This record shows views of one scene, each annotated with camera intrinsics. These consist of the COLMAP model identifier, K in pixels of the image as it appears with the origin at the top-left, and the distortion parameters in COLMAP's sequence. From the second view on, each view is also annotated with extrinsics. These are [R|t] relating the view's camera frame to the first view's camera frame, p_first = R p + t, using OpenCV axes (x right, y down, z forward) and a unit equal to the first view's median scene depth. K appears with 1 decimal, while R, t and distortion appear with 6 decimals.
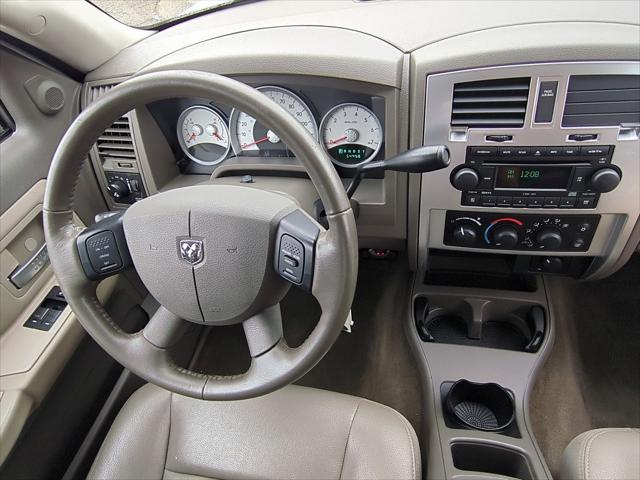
lens RADIAL K [[460.6, 0, 319.5], [0, 460.6, 255.0], [0, 0, 1]] dist [0.004244, -0.004212]
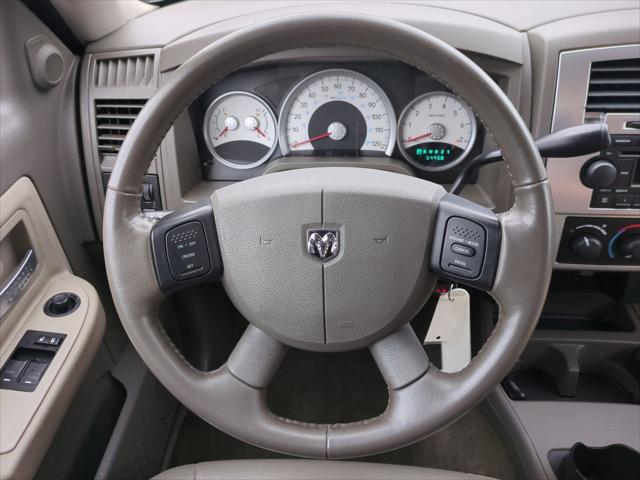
lens RADIAL K [[609.9, 0, 320.0], [0, 609.9, 240.0], [0, 0, 1]] dist [0.062859, -0.091012]
pose [[0.982796, 0.001658, 0.184685, -0.340622], [0.032362, 0.982943, -0.181041, 0.122316], [-0.181835, 0.183903, 0.965979, 0.023055]]
